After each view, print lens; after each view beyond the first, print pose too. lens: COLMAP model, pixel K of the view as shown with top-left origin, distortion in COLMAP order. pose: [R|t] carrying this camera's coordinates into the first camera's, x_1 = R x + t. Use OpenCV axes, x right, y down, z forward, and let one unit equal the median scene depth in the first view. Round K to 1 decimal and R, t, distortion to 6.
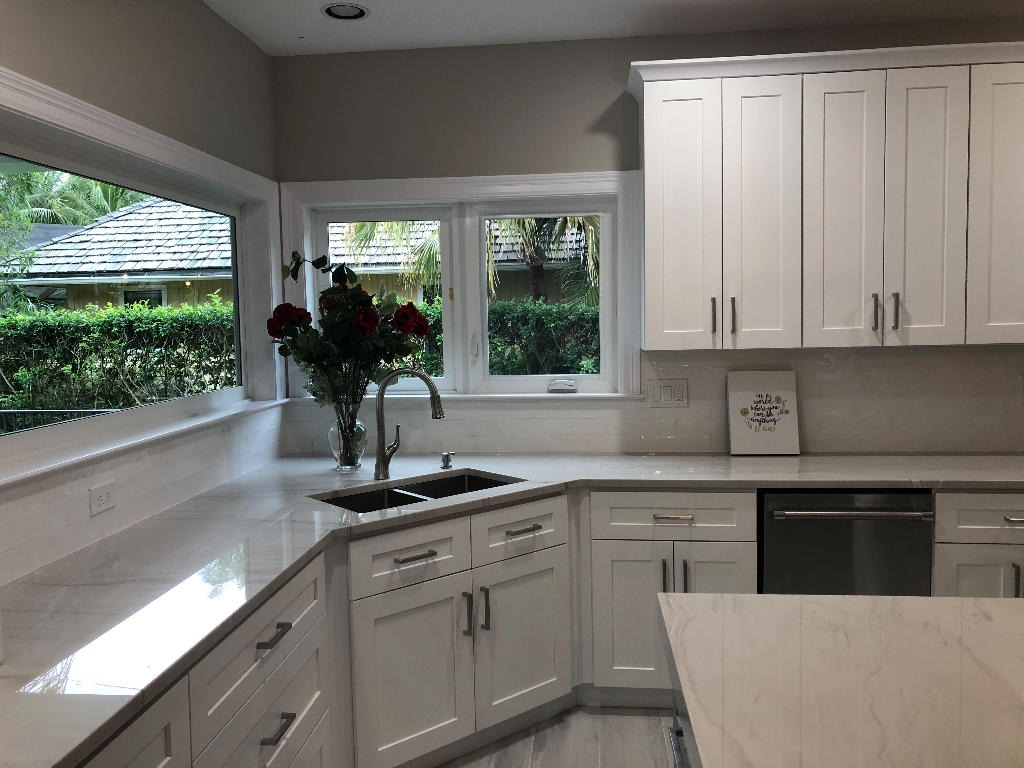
lens RADIAL K [[812.5, 0, 494.3], [0, 812.5, 378.4], [0, 0, 1]] dist [-0.006775, -0.003197]
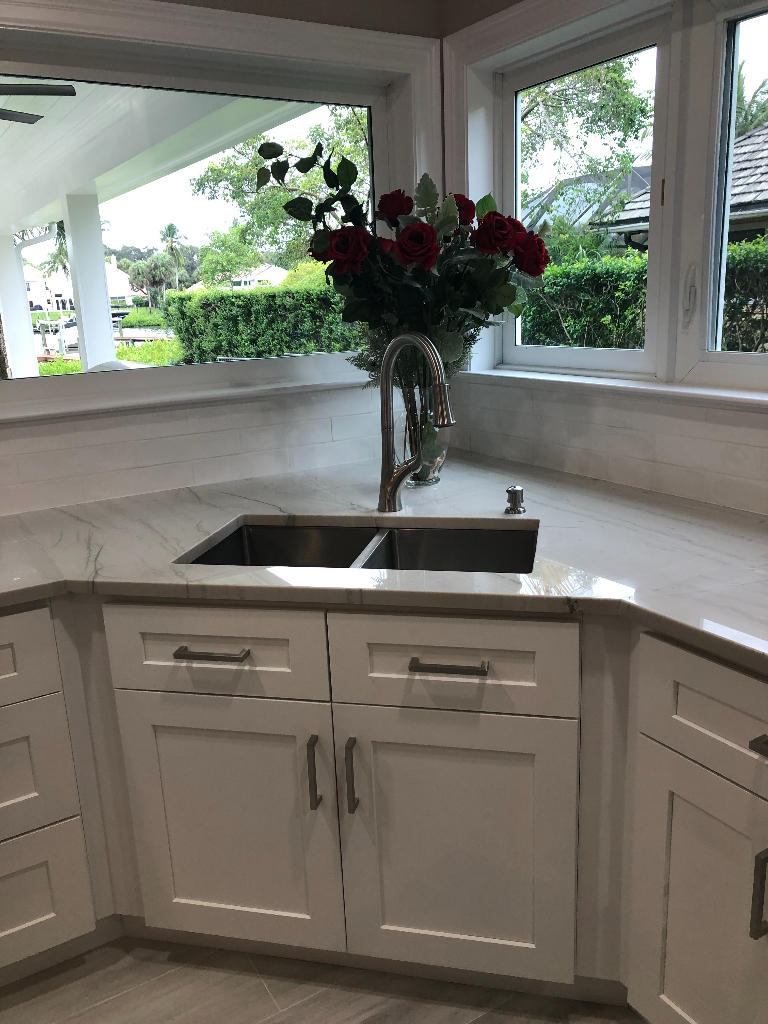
lens RADIAL K [[820.6, 0, 384.0], [0, 820.6, 512.0], [0, 0, 1]] dist [0.100390, -0.185477]
pose [[0.622370, 0.199364, -0.756908, 0.370867], [-0.032667, 0.972792, 0.229366, -0.025810], [0.782041, -0.118025, 0.611949, 0.633177]]
